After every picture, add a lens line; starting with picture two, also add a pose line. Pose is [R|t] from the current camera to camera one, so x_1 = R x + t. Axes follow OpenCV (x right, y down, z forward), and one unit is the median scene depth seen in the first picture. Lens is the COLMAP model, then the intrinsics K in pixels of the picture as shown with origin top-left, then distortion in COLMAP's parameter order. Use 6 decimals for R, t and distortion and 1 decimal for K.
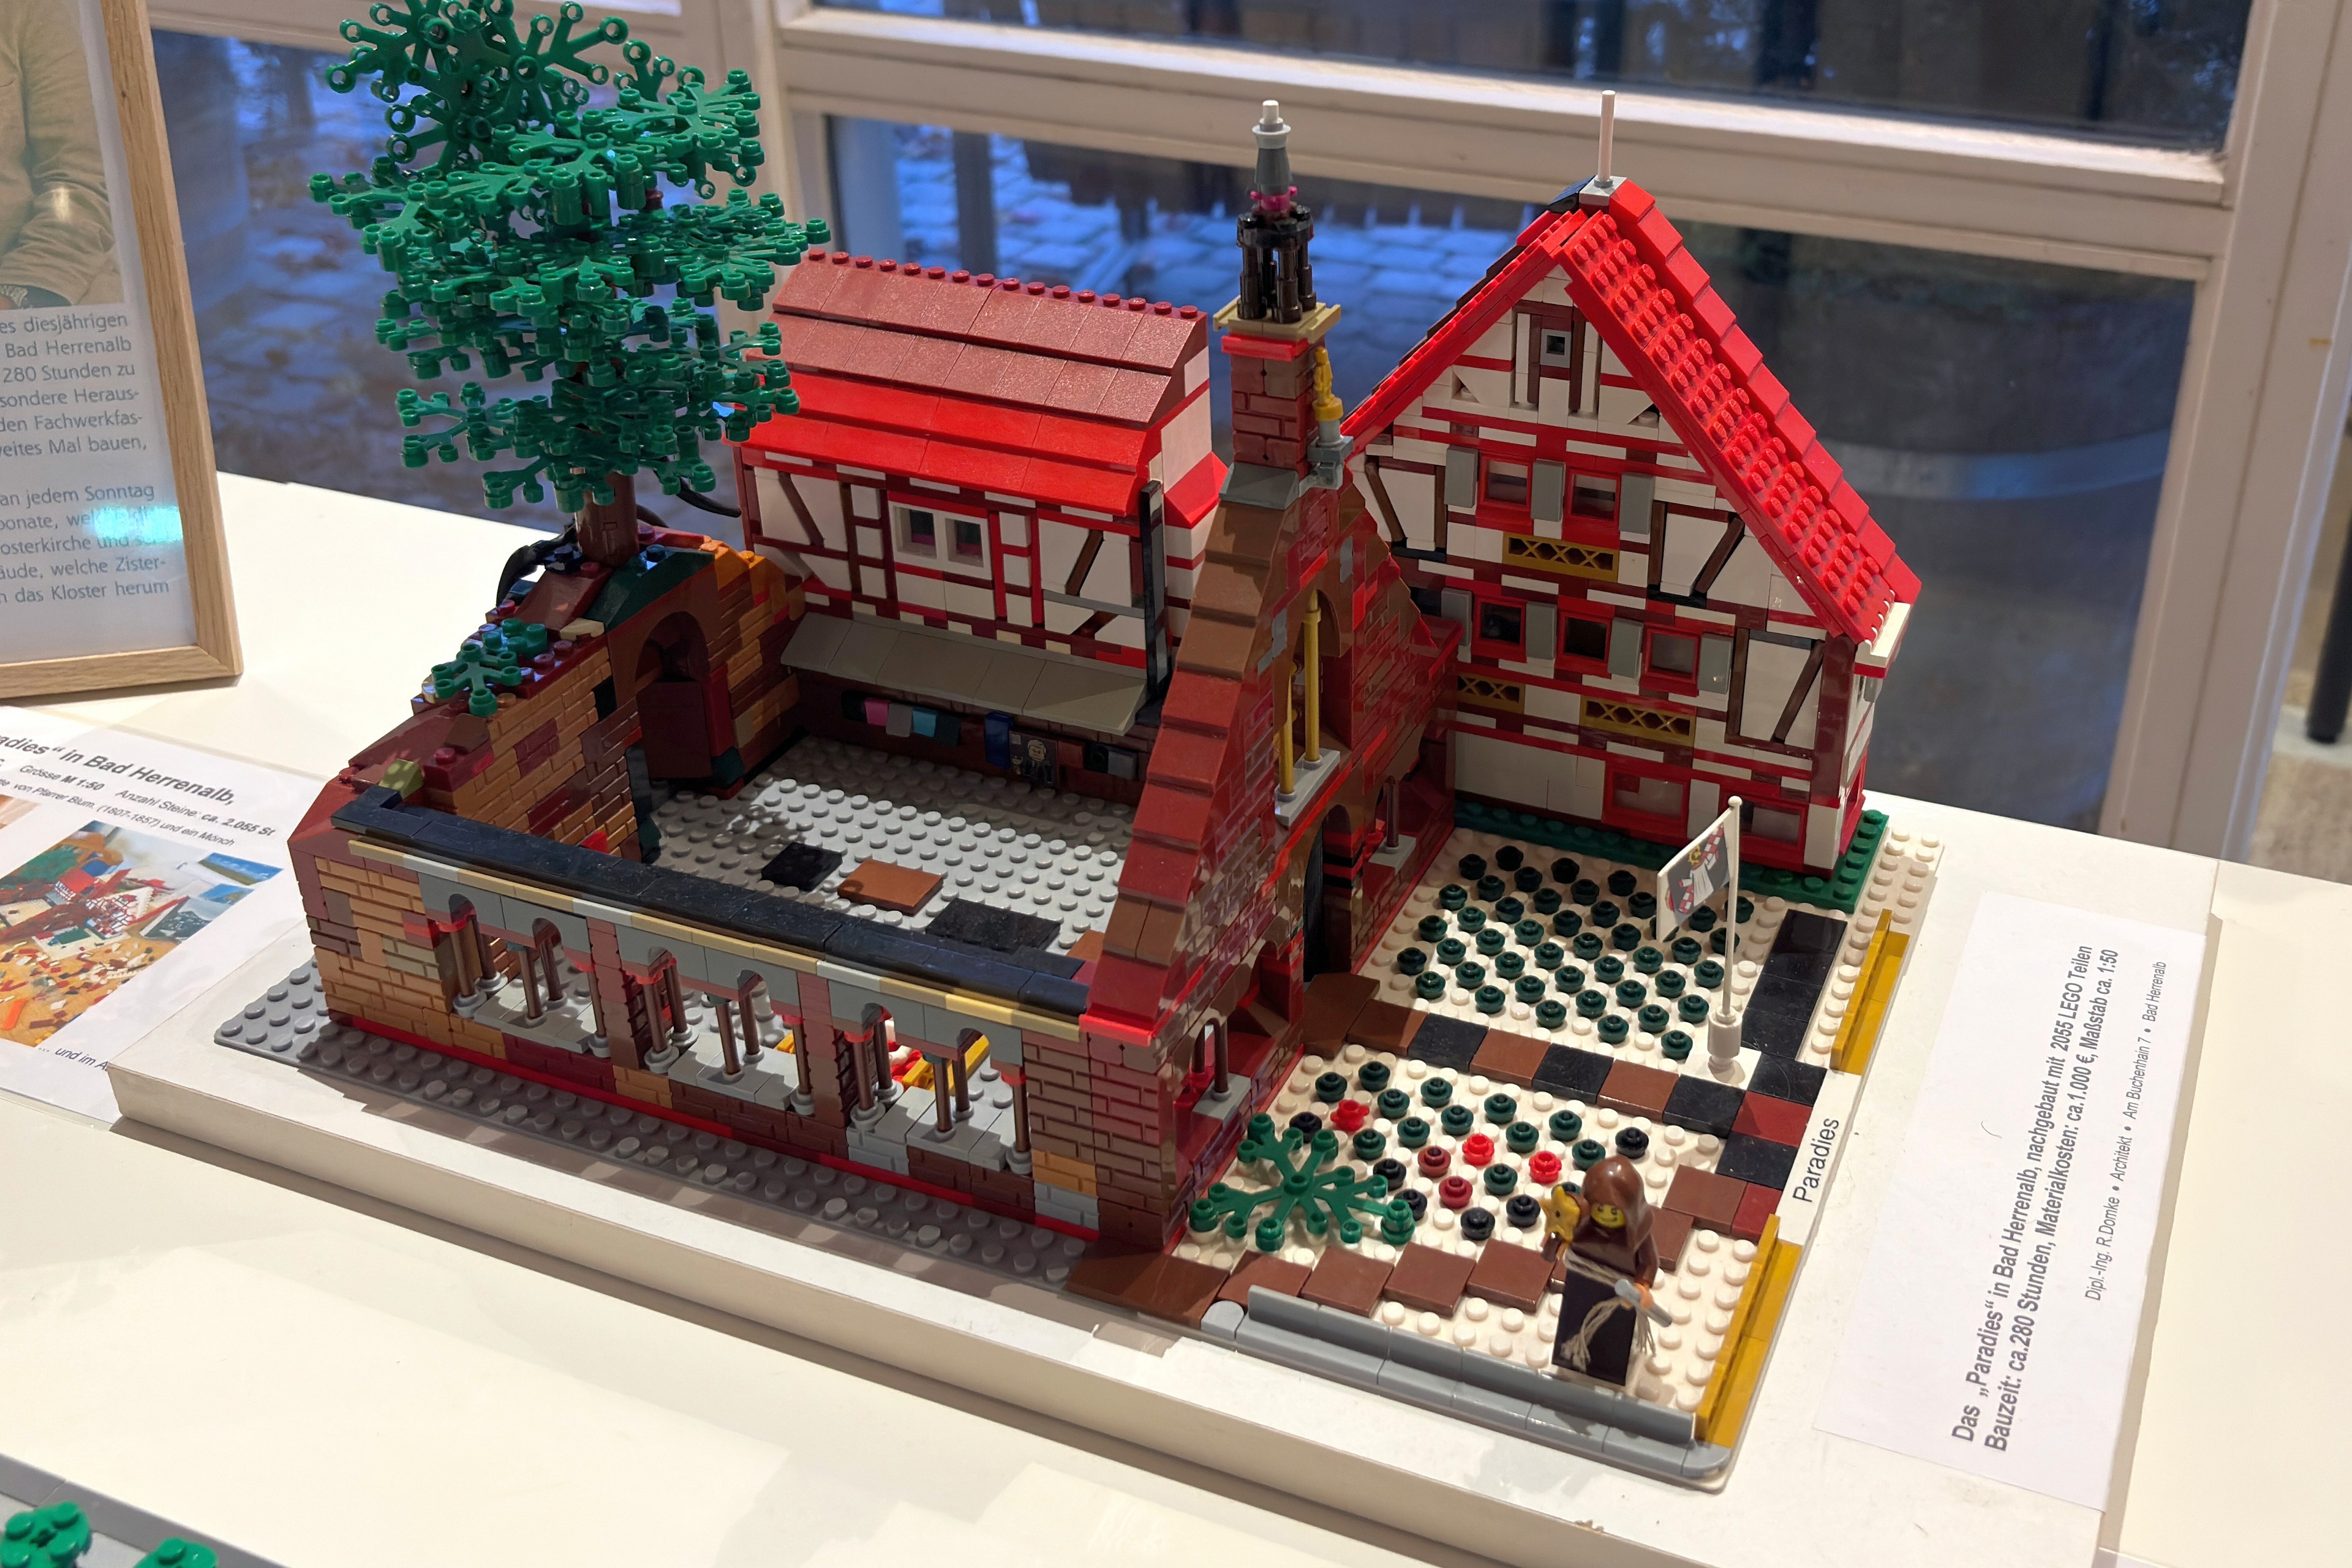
lens RADIAL K [[2489.8, 0, 1186.5], [0, 2489.8, 706.5], [0, 0, 1]] dist [0.026059, 0.009936]
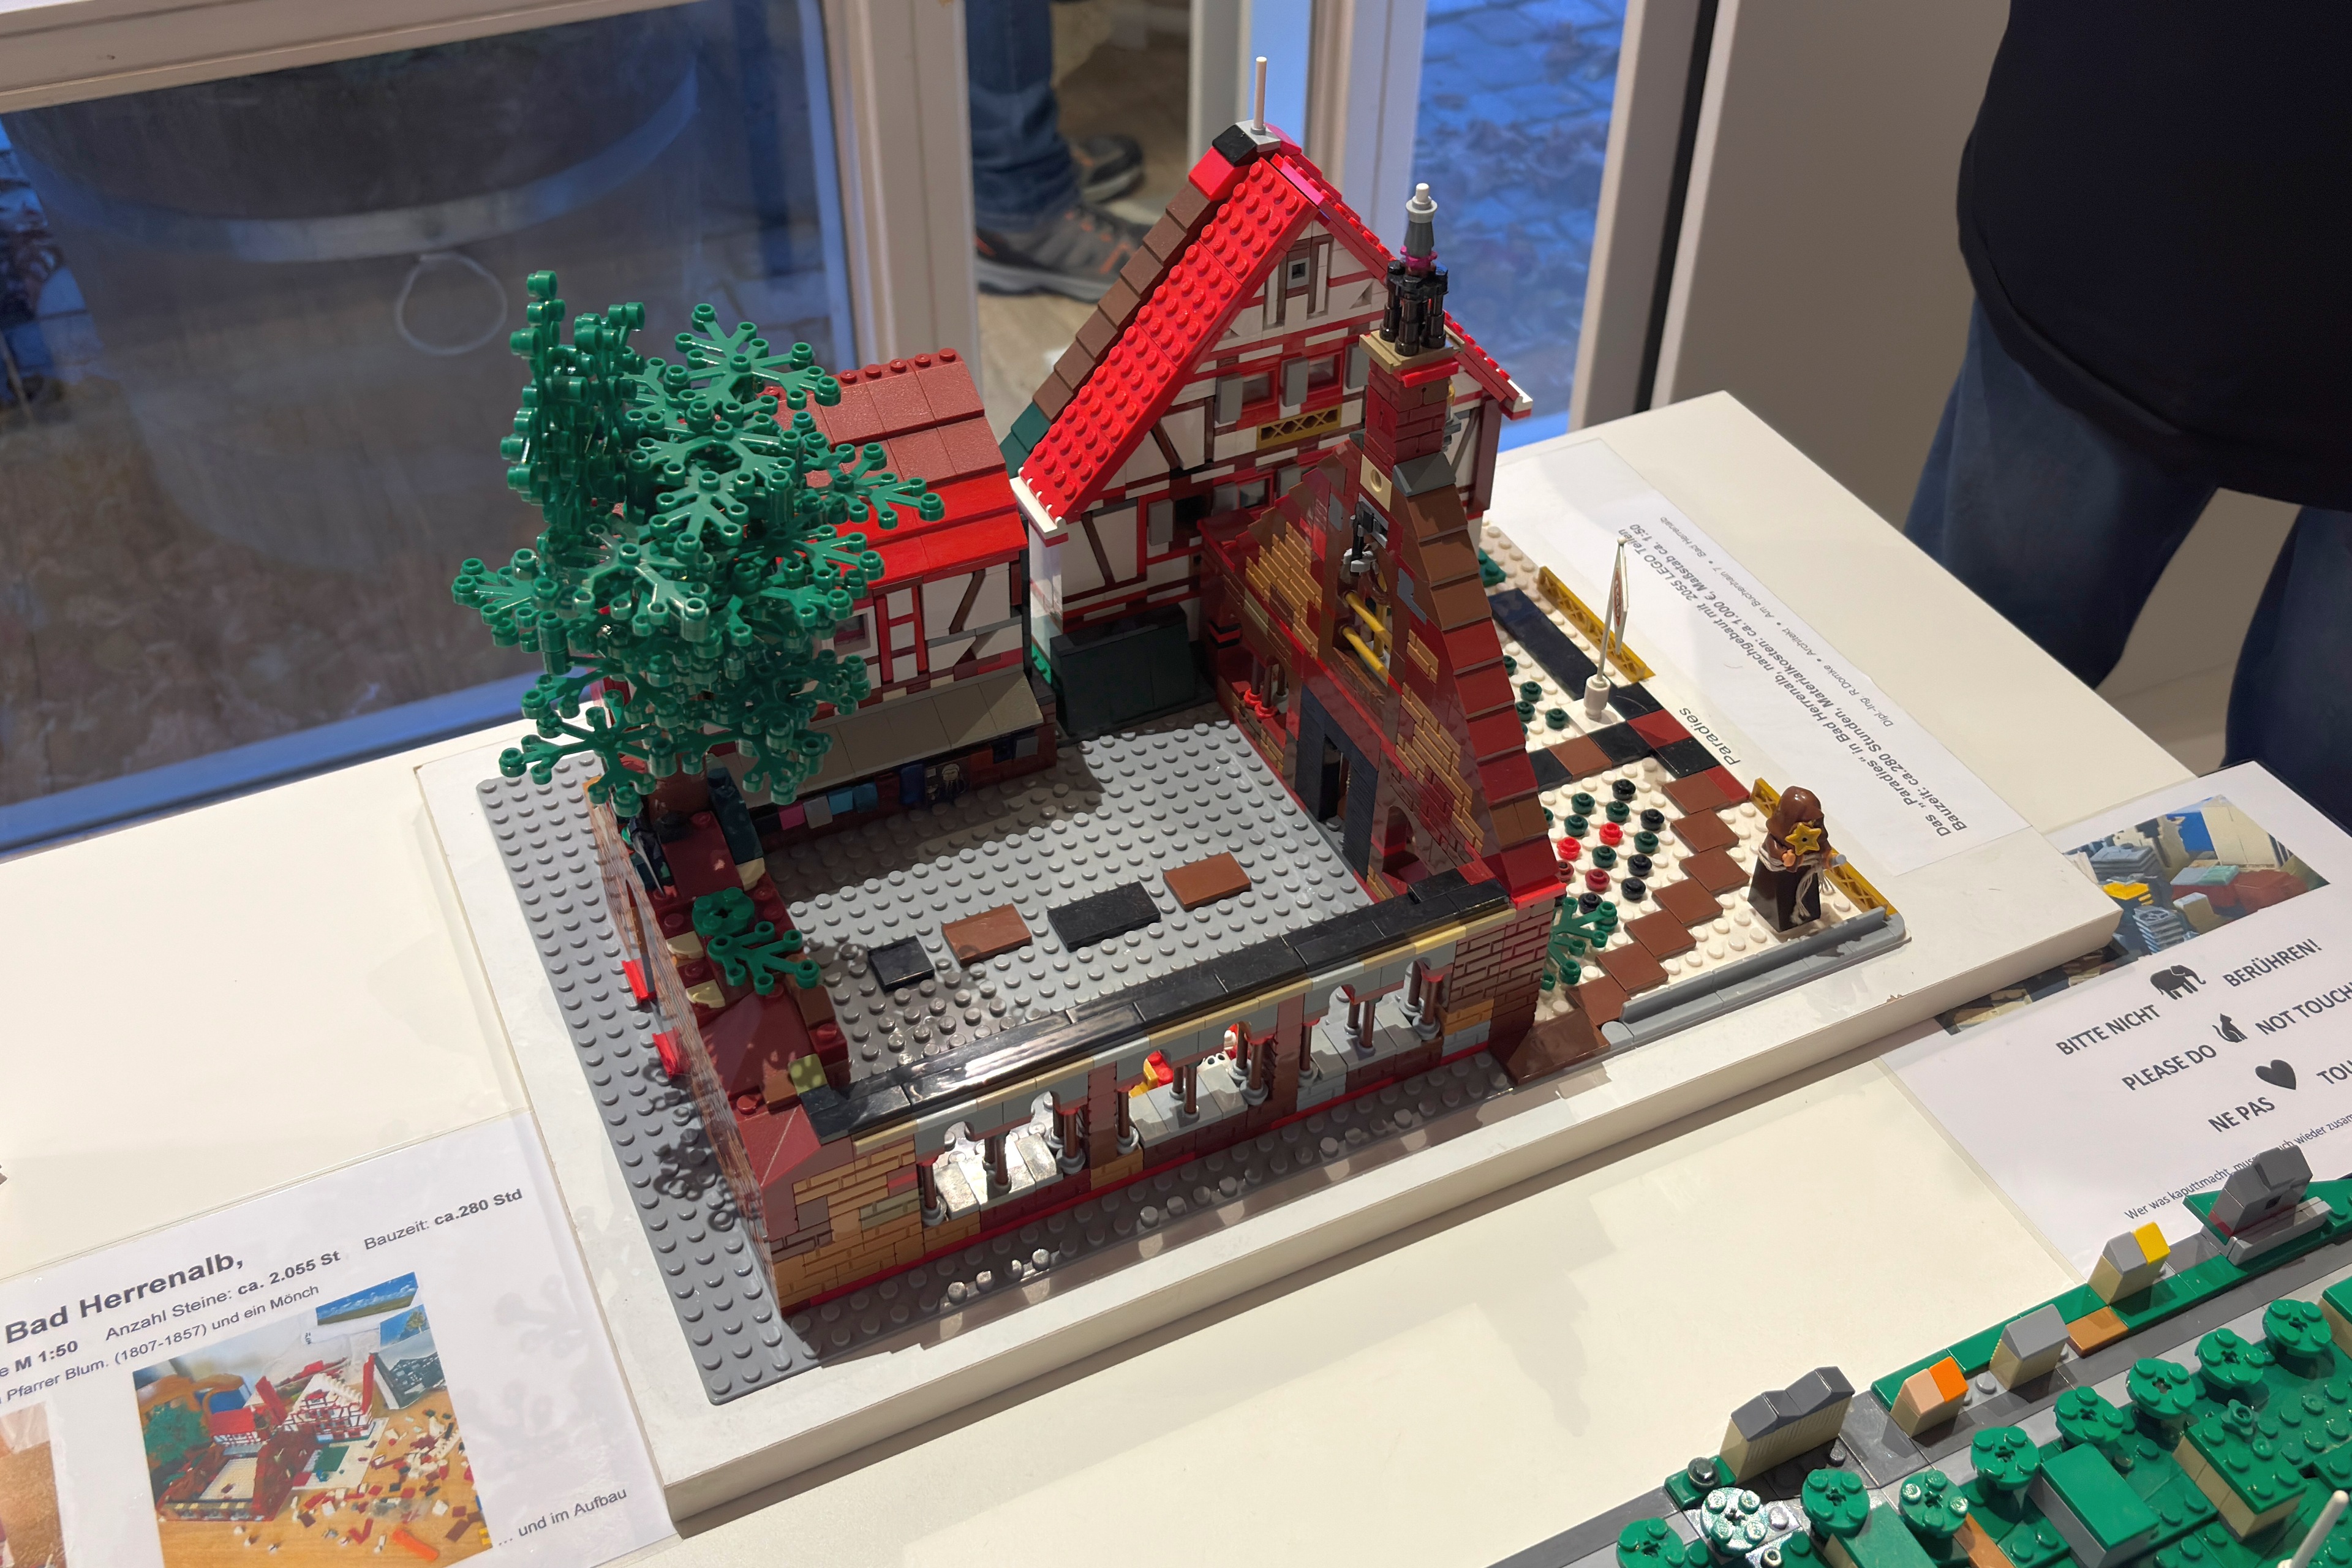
lens RADIAL K [[2258.3, 0, 1168.4], [0, 2258.3, 851.8], [0, 0, 1]] dist [0.018997, 0.001744]
pose [[0.637821, -0.509226, 0.577817, -0.672141], [0.355930, 0.860201, 0.365197, -0.320889], [-0.683006, -0.027268, 0.729903, 0.207235]]
